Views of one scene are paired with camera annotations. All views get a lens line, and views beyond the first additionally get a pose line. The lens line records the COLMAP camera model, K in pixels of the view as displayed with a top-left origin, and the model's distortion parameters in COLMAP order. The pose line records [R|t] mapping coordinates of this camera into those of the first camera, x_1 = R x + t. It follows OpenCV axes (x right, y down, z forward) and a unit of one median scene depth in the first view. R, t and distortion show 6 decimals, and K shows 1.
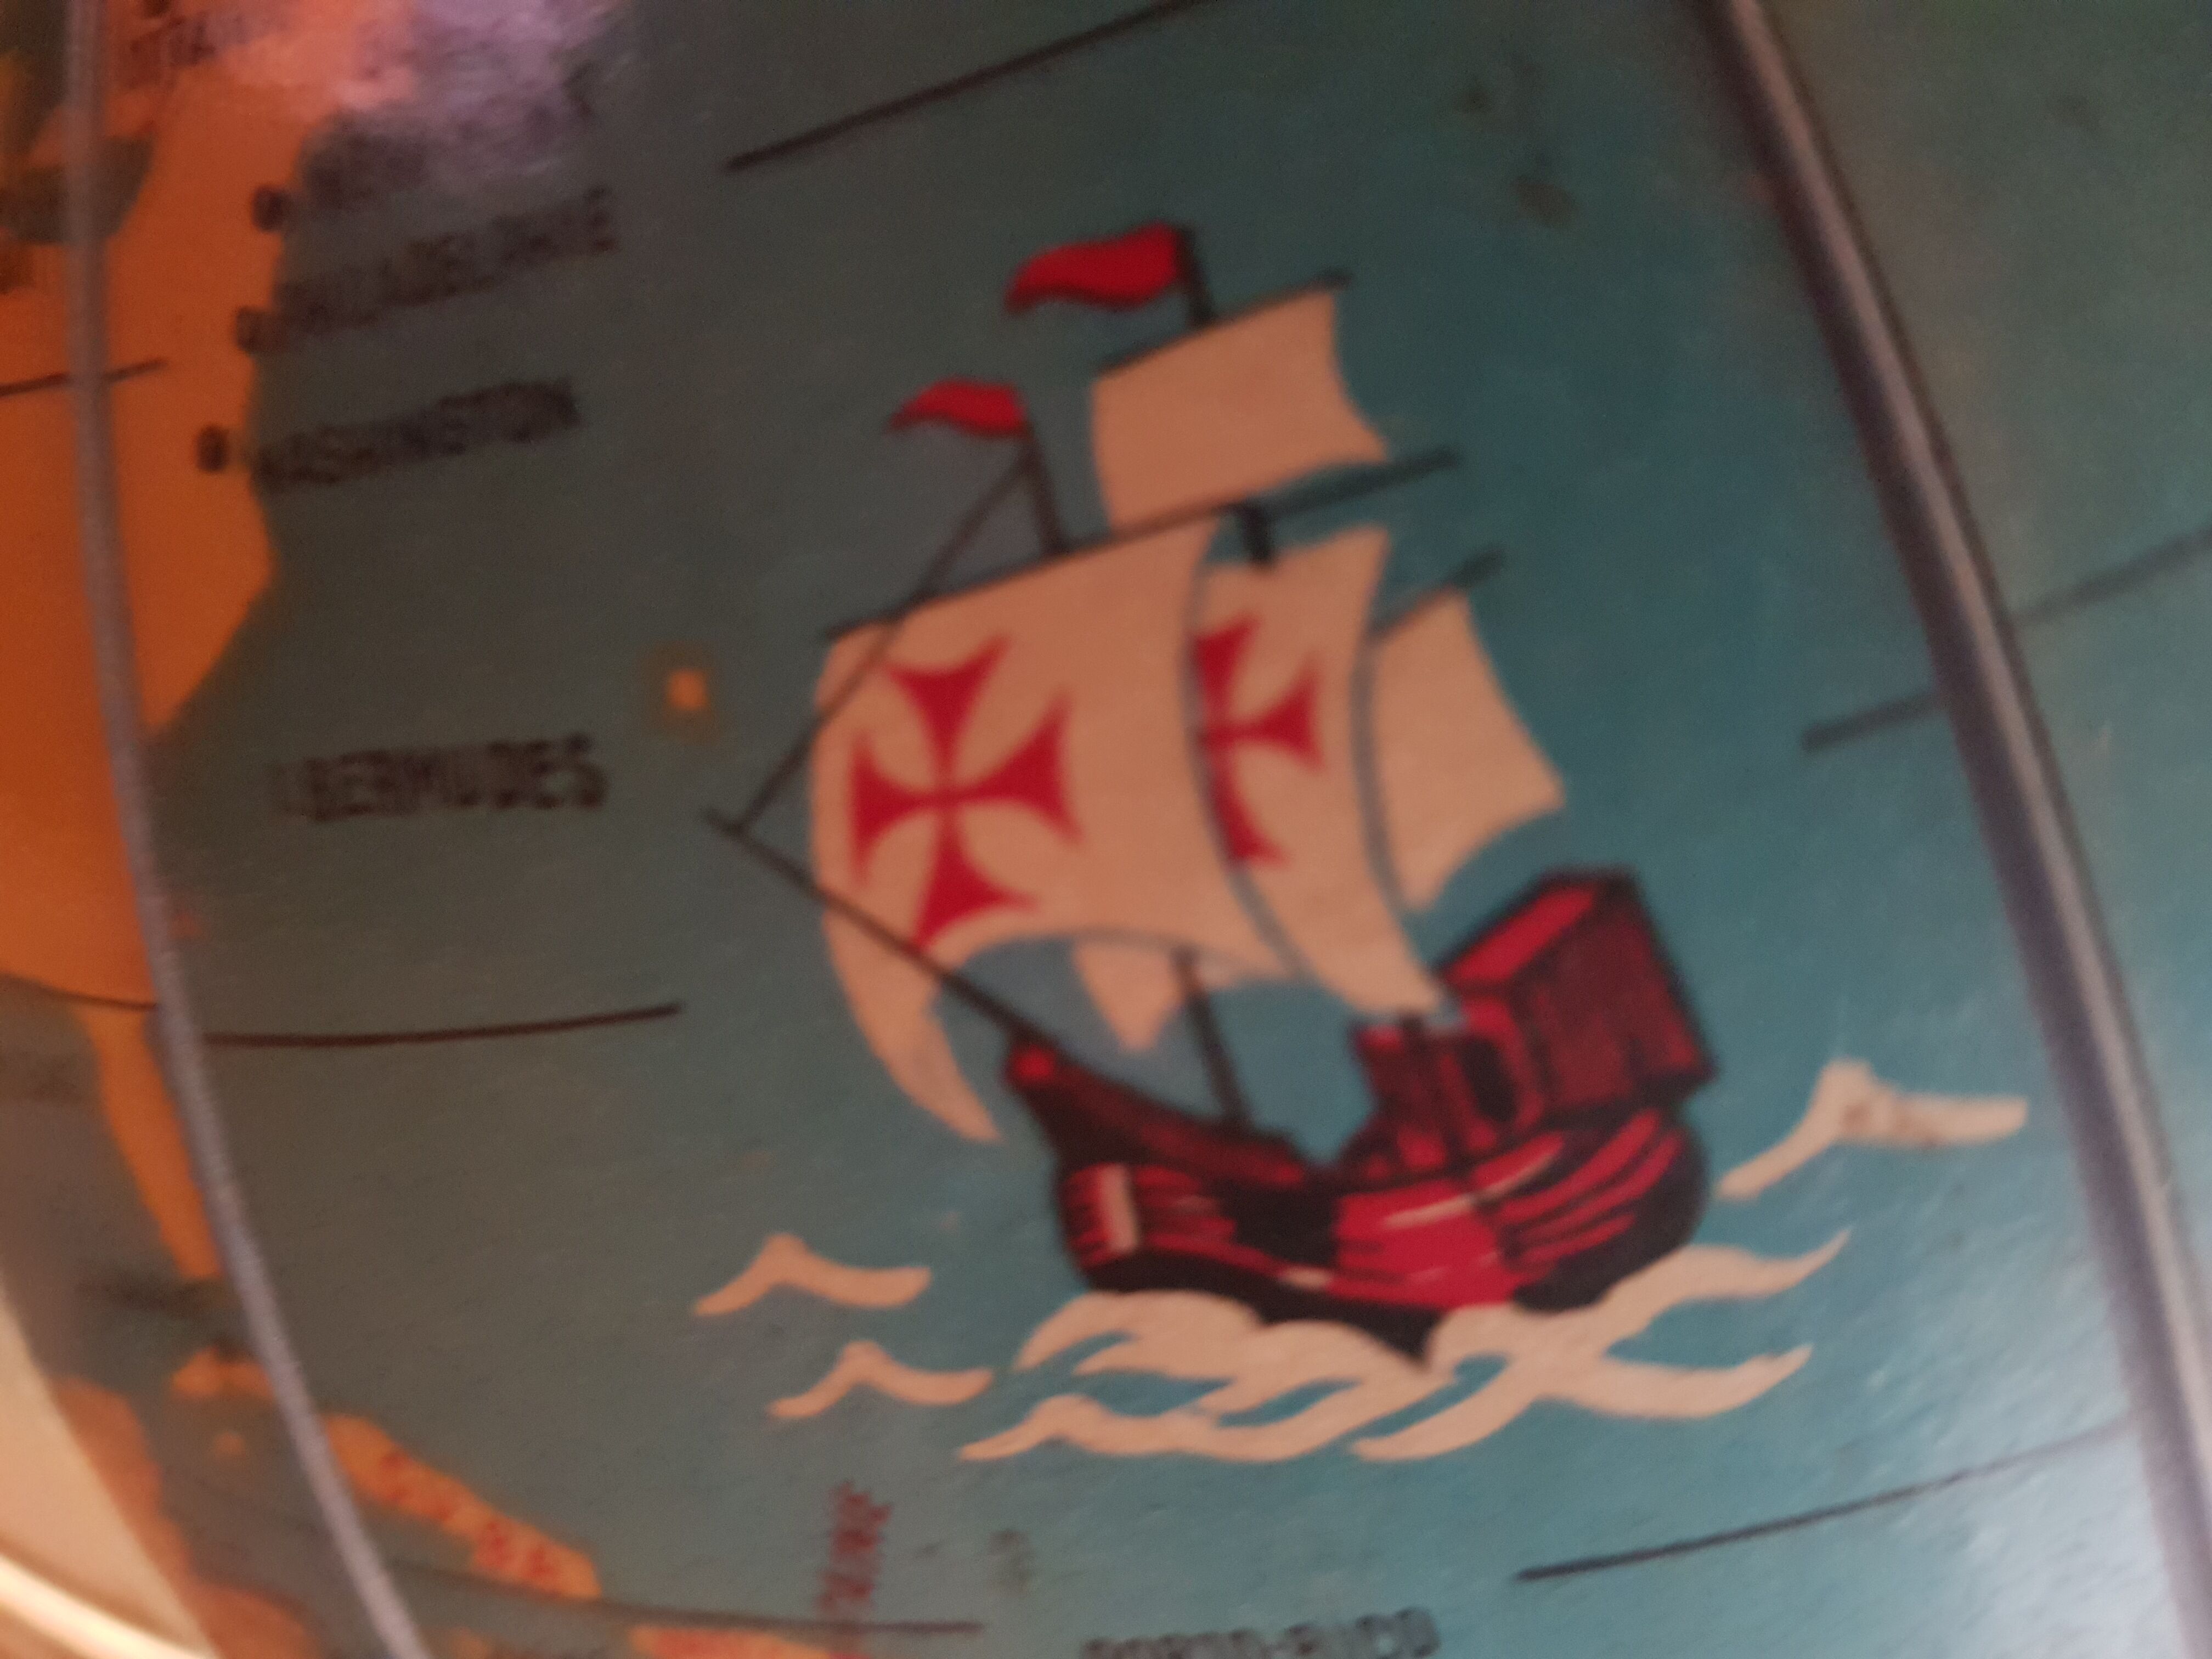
lens RADIAL K [[1829.8, 0, 1074.6], [0, 1829.8, 832.0], [0, 0, 1]] dist [0.083786, -0.315674]
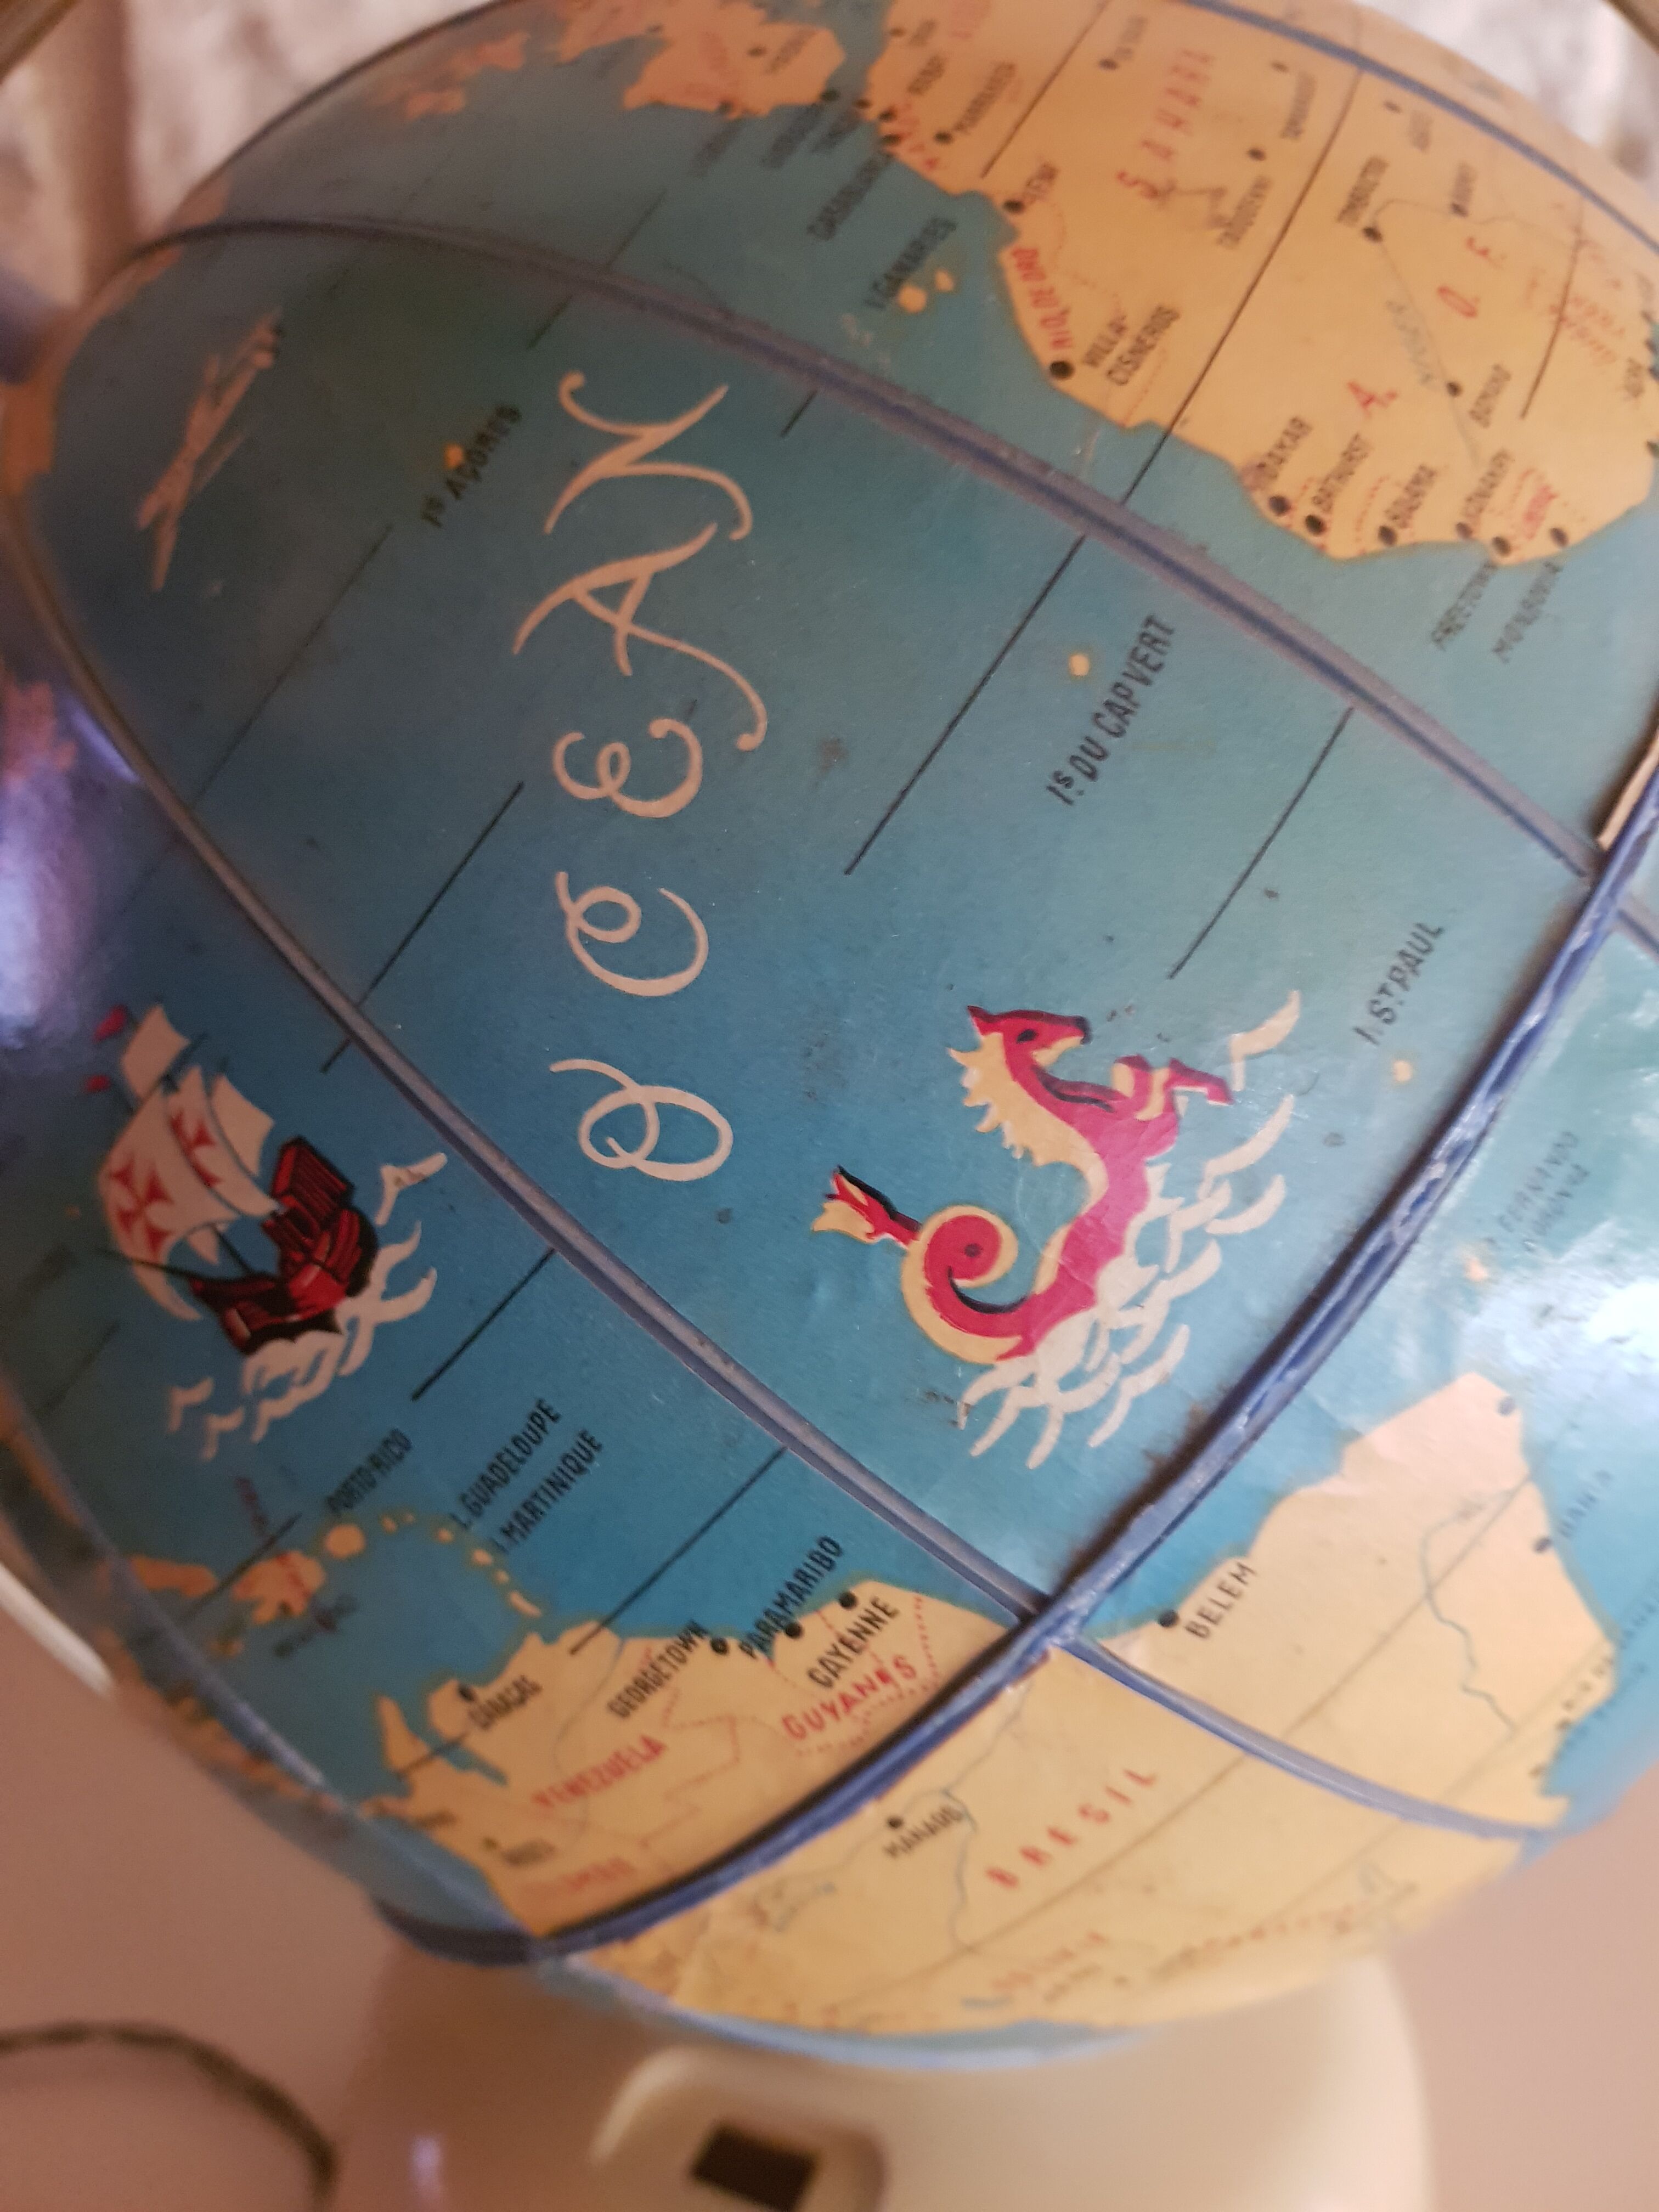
lens RADIAL K [[1829.8, 0, 829.5], [0, 1829.8, 1106.0], [0, 0, 1]] dist [0.083786, -0.315674]
pose [[0.872561, -0.411360, -0.263479, 1.732861], [0.352536, 0.903618, -0.243295, 0.937302], [0.338166, 0.119404, 0.933481, -1.366473]]
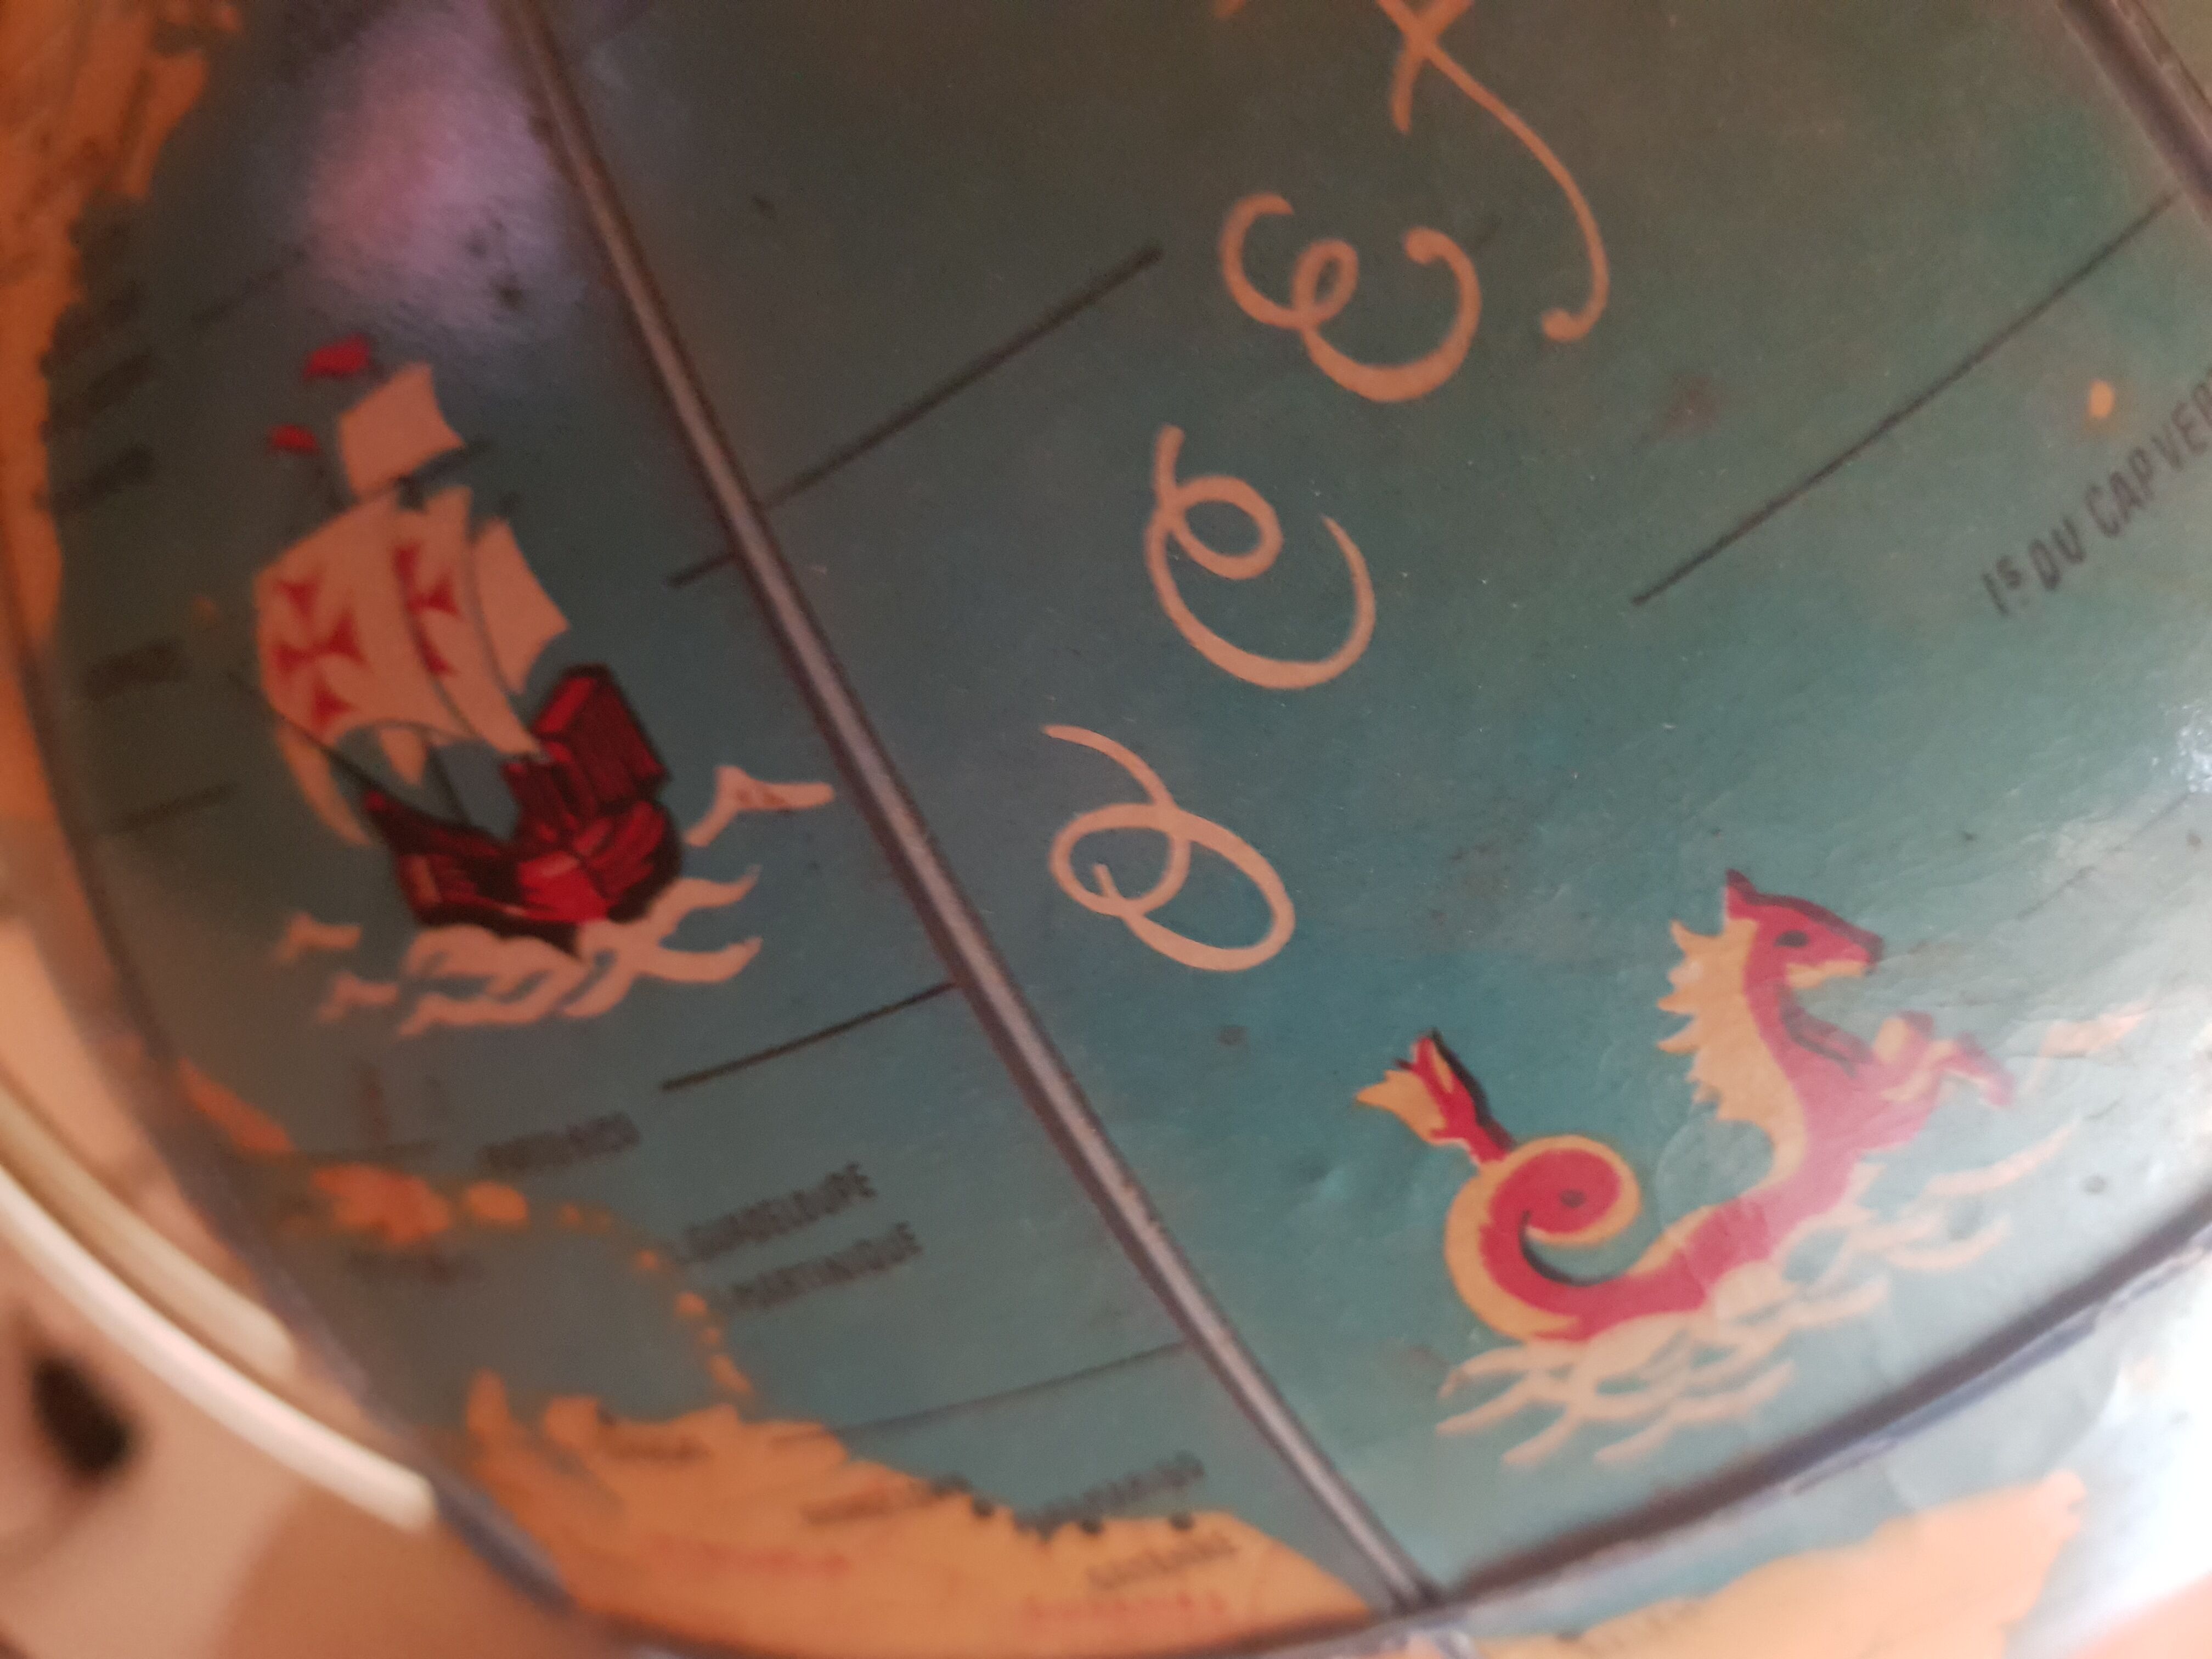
lens RADIAL K [[1829.8, 0, 1074.6], [0, 1829.8, 832.0], [0, 0, 1]] dist [0.083786, -0.315674]
pose [[0.971380, -0.045818, -0.233068, 1.107967], [0.050437, 0.998631, 0.013895, 0.175727], [0.232112, -0.025252, 0.972361, -0.615798]]
